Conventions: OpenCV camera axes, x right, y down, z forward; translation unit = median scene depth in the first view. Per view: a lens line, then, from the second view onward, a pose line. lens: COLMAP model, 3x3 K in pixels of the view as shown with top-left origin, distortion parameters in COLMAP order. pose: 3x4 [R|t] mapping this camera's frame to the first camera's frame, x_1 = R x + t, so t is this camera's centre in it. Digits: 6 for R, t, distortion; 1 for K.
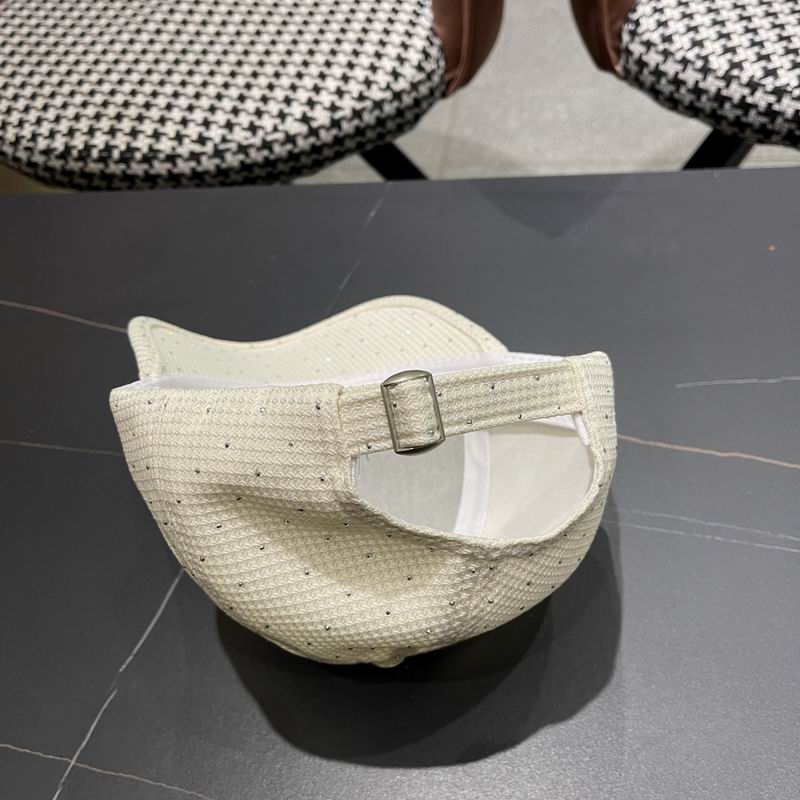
lens RADIAL K [[822.4, 0, 401.6], [0, 822.4, 398.4], [0, 0, 1]] dist [0.017571, 0.000000]
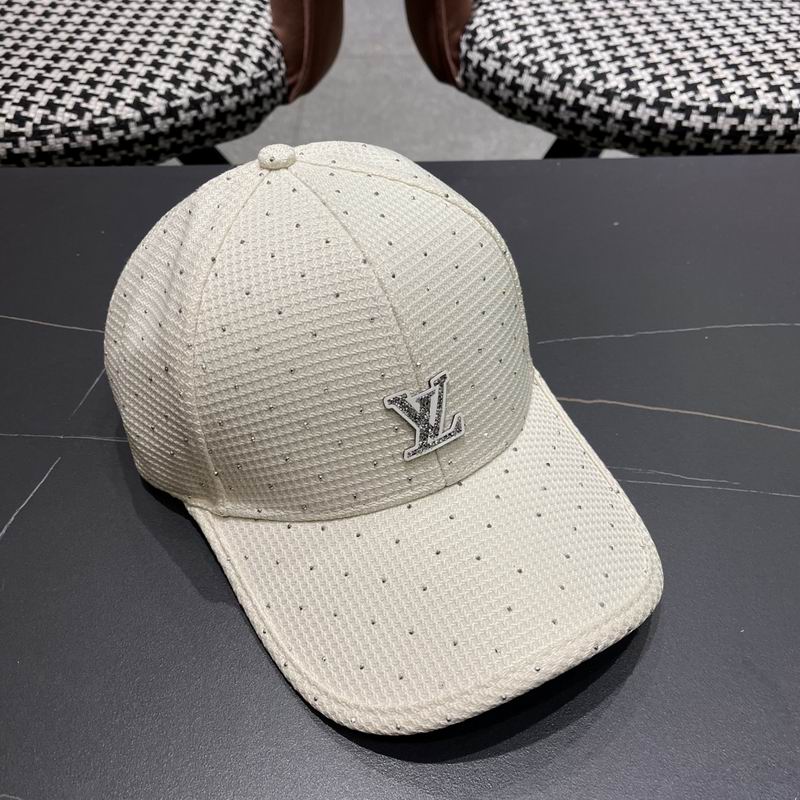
lens RADIAL K [[822.4, 0, 402.6], [0, 822.4, 410.9], [0, 0, 1]] dist [0.017571, 0.000000]
pose [[0.980580, -0.019044, 0.195191, -0.011835], [0.036815, 0.995455, -0.087826, 0.100810], [-0.192631, 0.093306, 0.976825, 0.057003]]
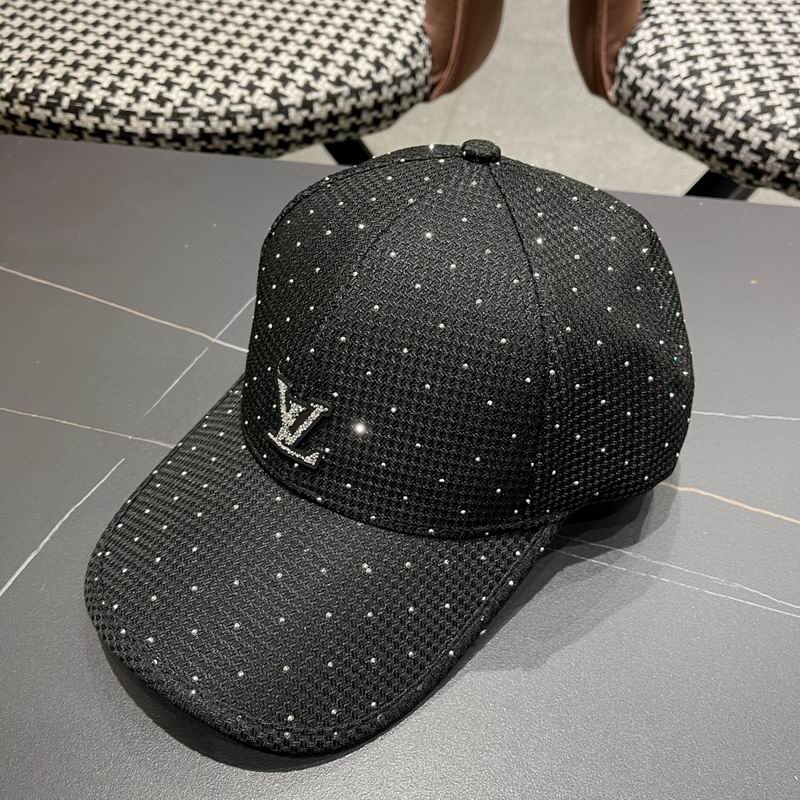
lens RADIAL K [[822.4, 0, 394.8], [0, 822.4, 398.4], [0, 0, 1]] dist [0.017571, 0.000000]
pose [[0.991095, 0.128541, 0.034753, 0.028661], [-0.126208, 0.990028, -0.062587, 0.042804], [-0.042451, 0.057643, 0.997434, 0.082394]]
